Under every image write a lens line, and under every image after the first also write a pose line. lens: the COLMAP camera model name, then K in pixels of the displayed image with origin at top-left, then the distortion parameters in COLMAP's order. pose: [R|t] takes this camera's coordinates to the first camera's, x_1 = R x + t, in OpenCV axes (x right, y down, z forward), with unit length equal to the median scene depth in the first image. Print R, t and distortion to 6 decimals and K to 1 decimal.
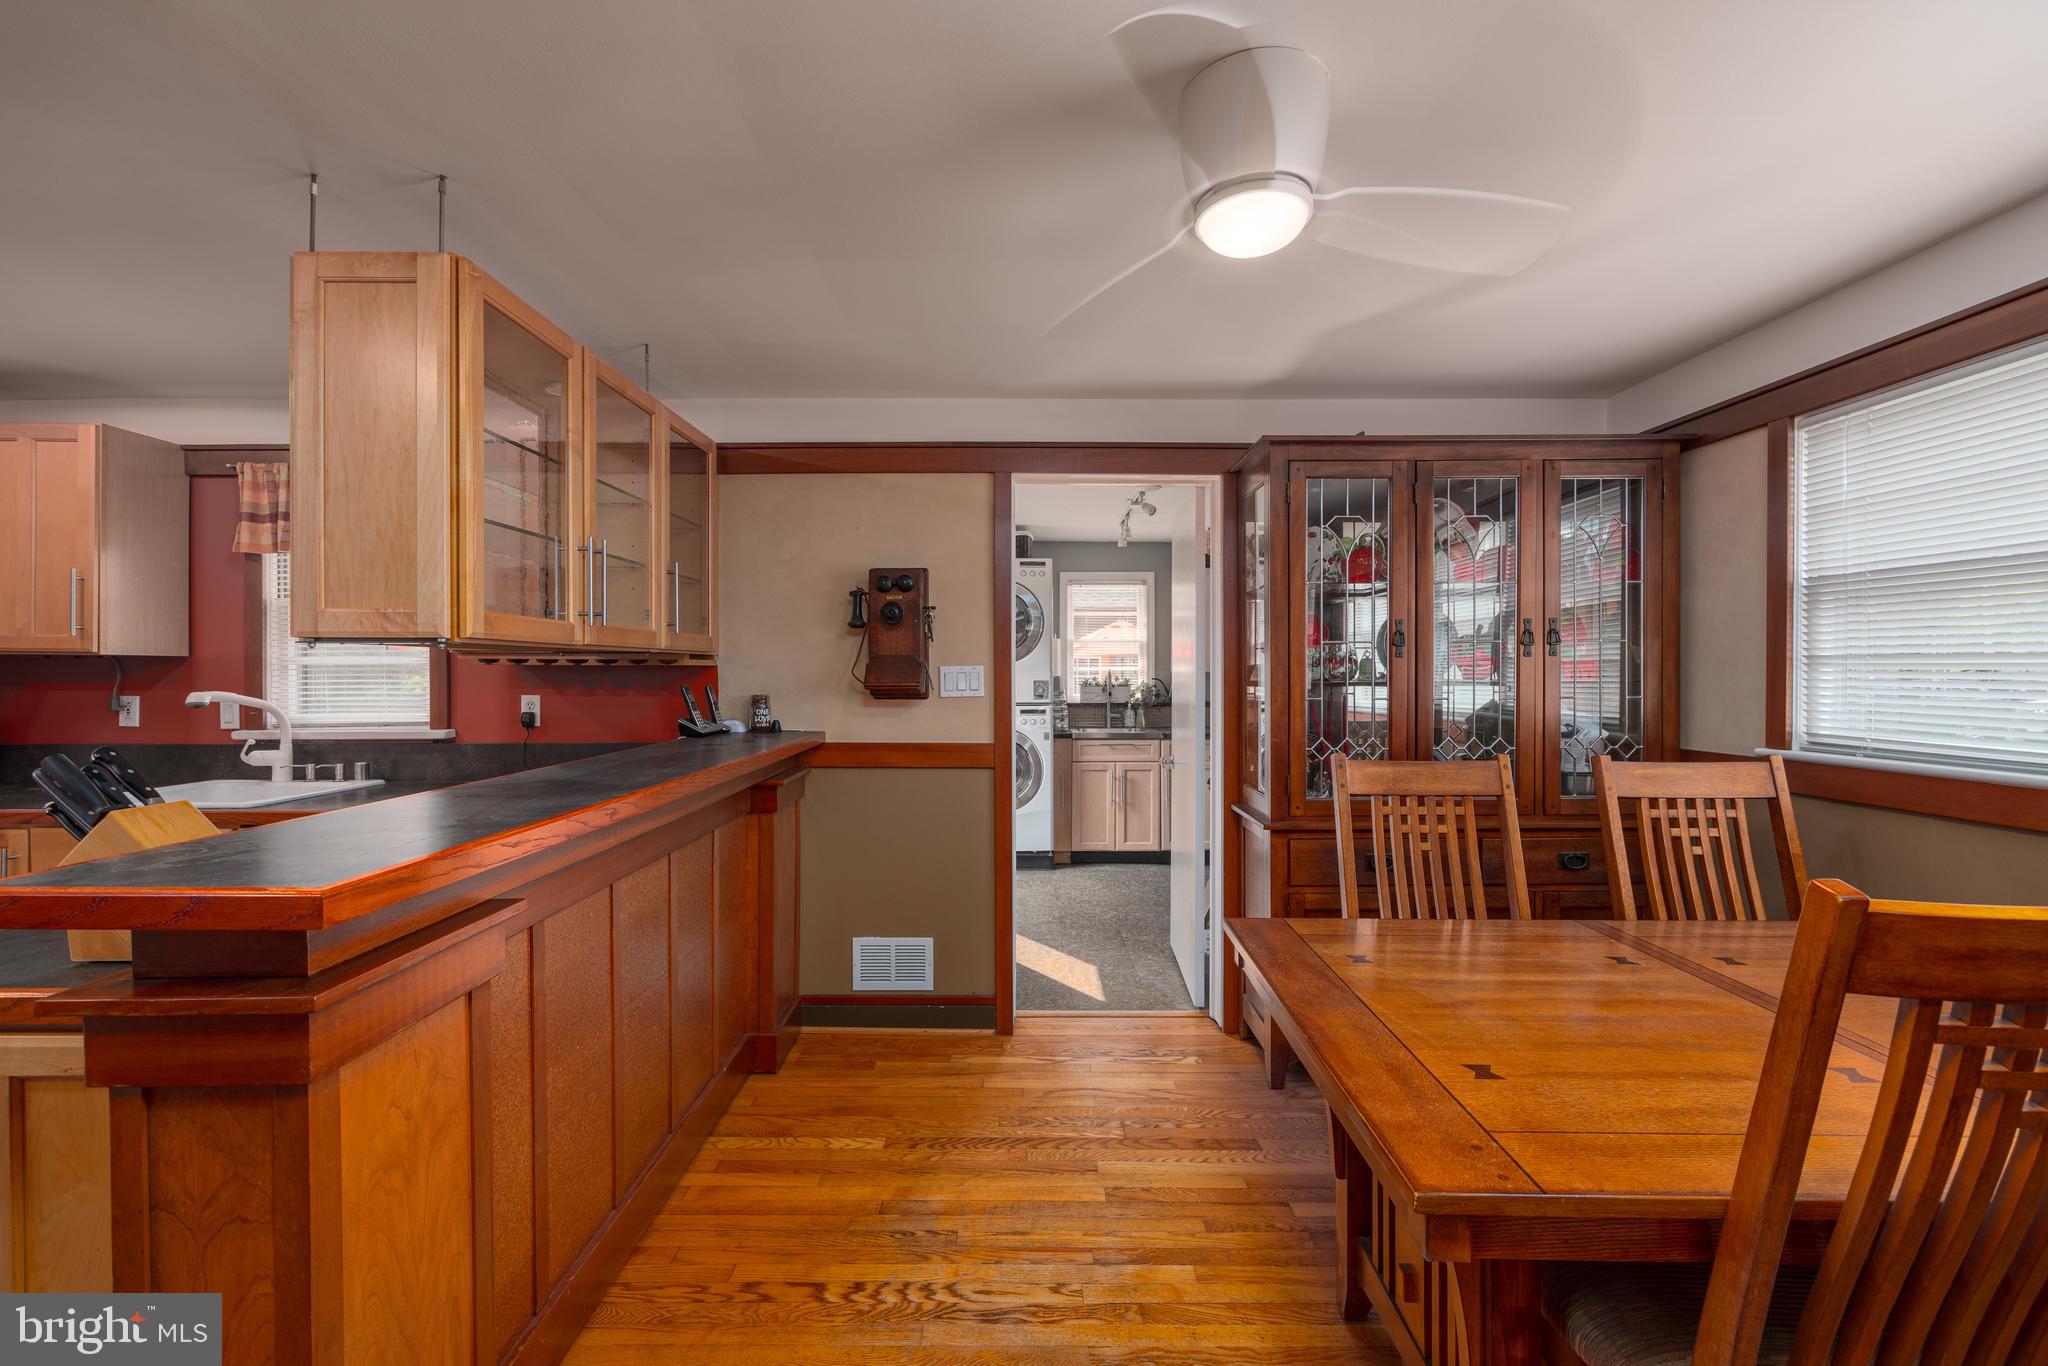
lens RADIAL K [[838.6, 0, 1029.4], [0, 838.6, 680.2], [0, 0, 1]] dist [0.000207, -0.000241]
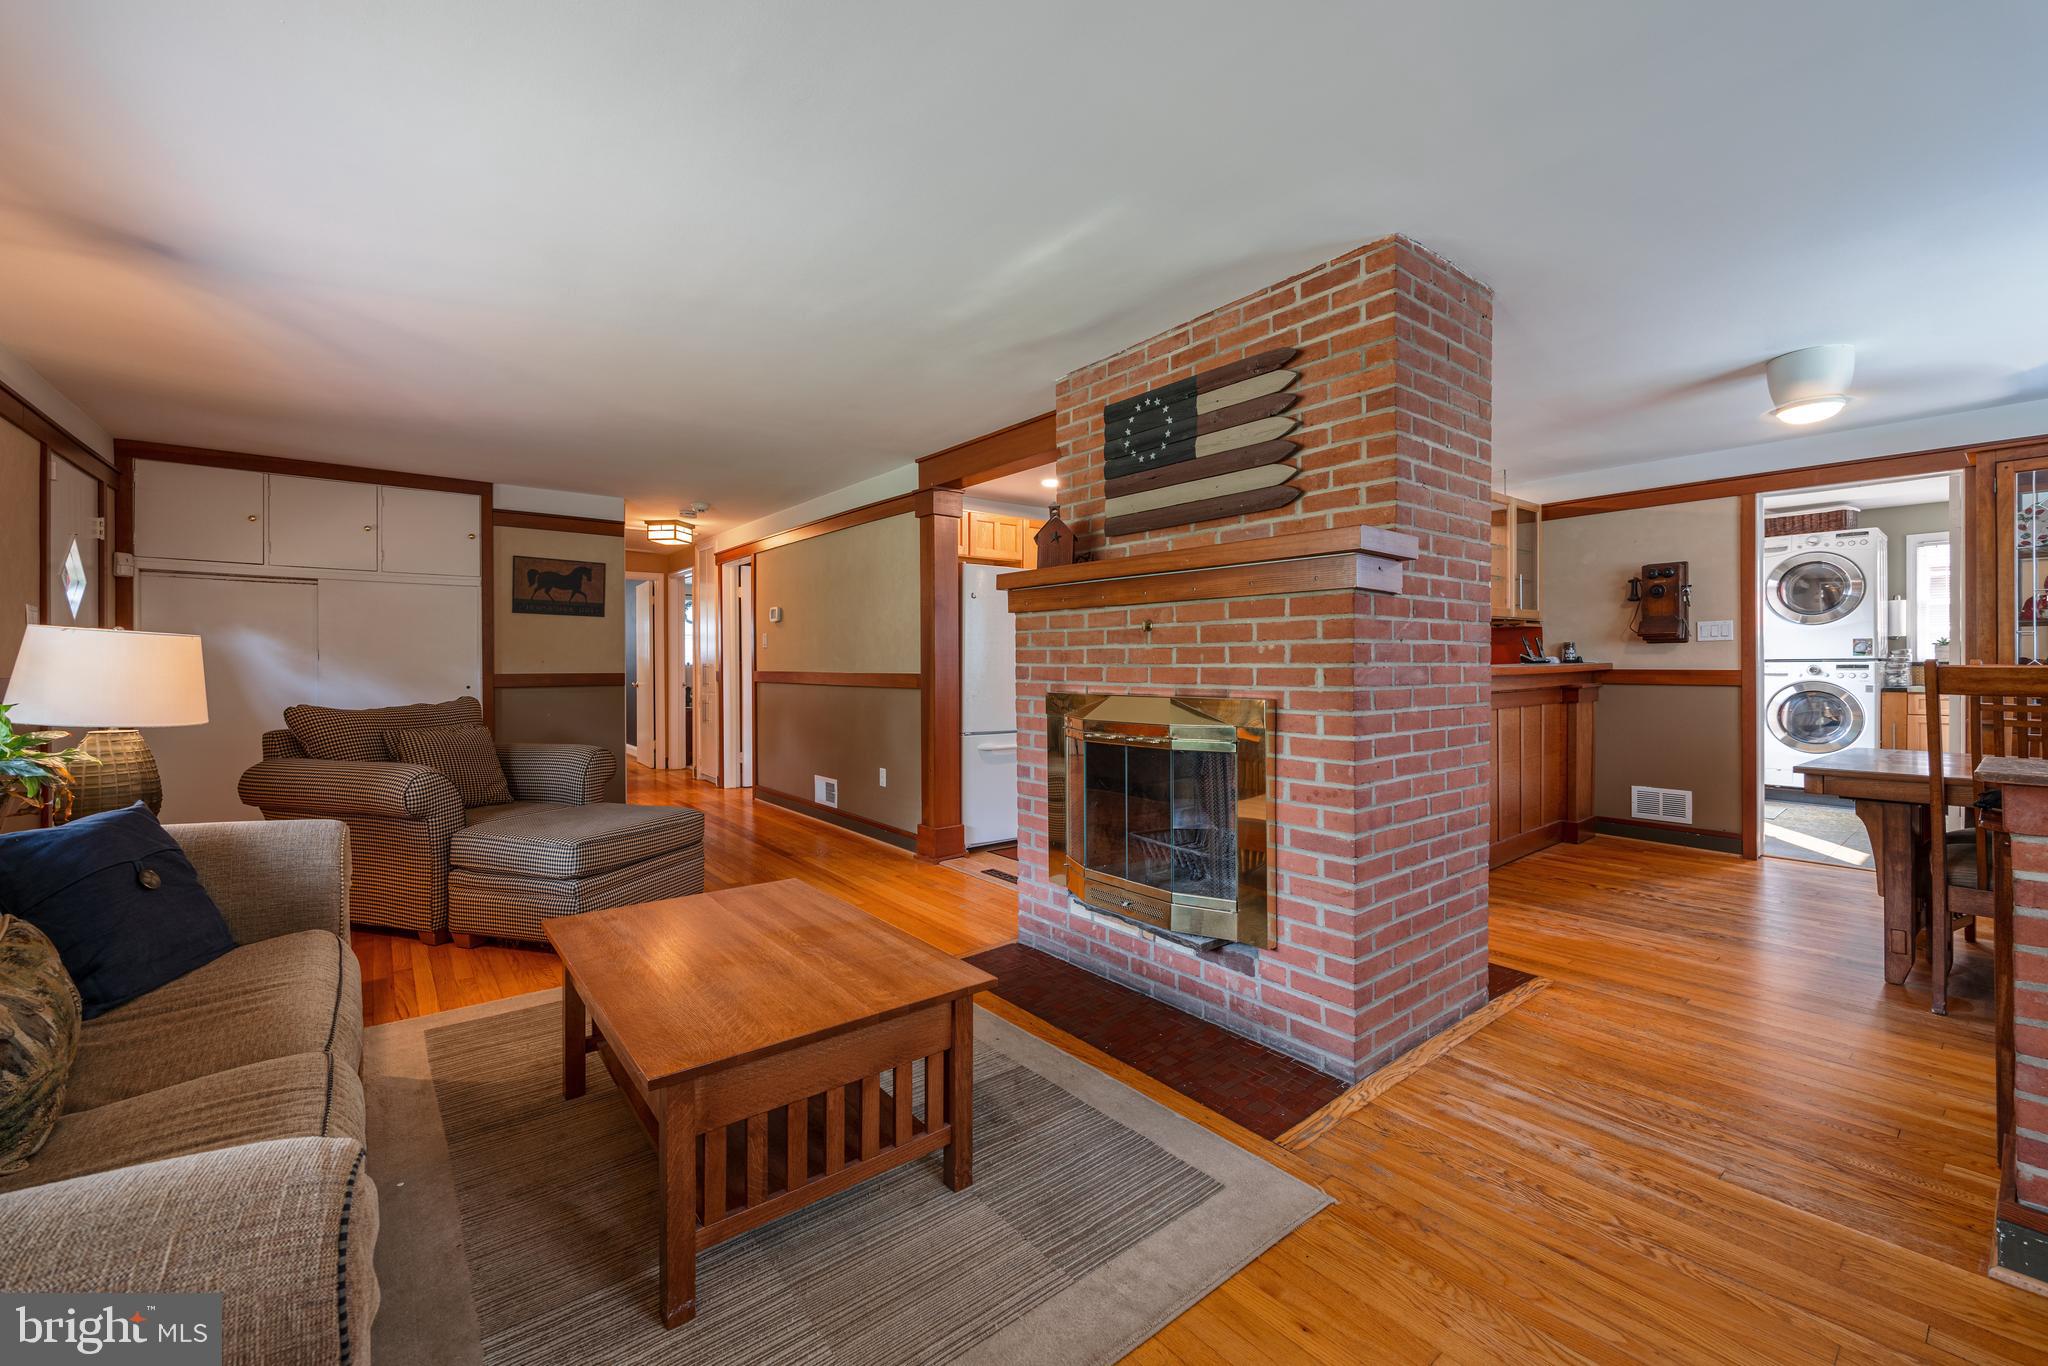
lens RADIAL K [[822.0, 0, 1020.5], [0, 822.0, 665.6], [0, 0, 1]] dist [0.000389, -0.000043]
pose [[0.613117, -0.000369, -0.789992, 0.340230], [-0.001798, 0.999997, -0.001863, 0.072021], [0.789990, 0.002563, 0.613115, -0.979305]]
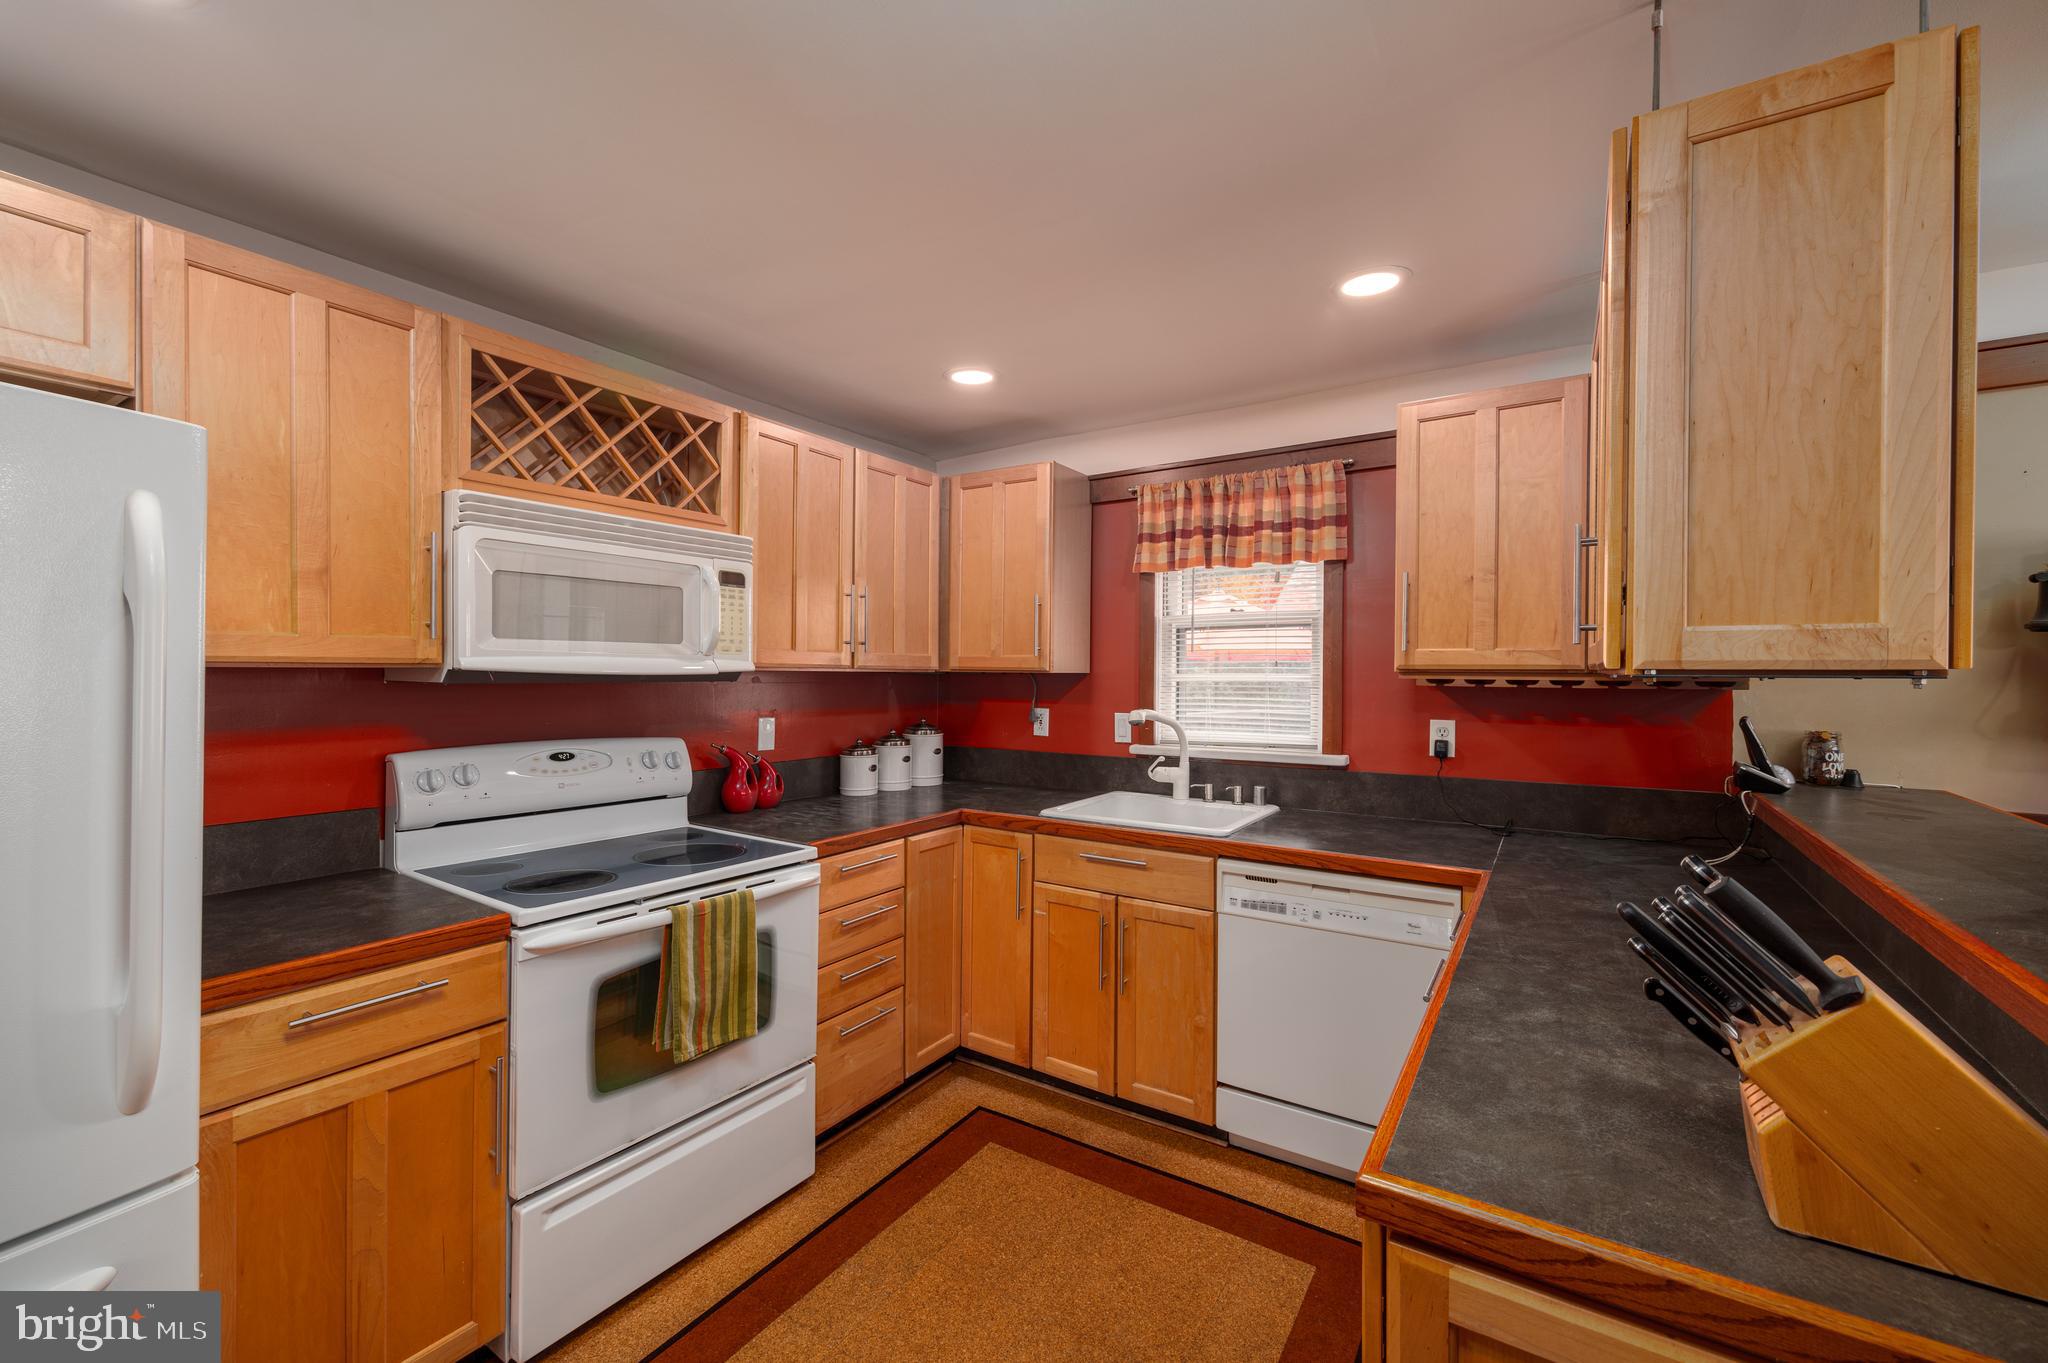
lens RADIAL K [[838.6, 0, 1029.4], [0, 838.6, 678.7], [0, 0, 1]] dist [0.000207, -0.000241]
pose [[0.827938, 0.006333, -0.560784, -0.470678], [-0.008447, 0.999964, -0.001178, -0.019306], [0.560756, 0.005713, 0.827961, 0.069627]]
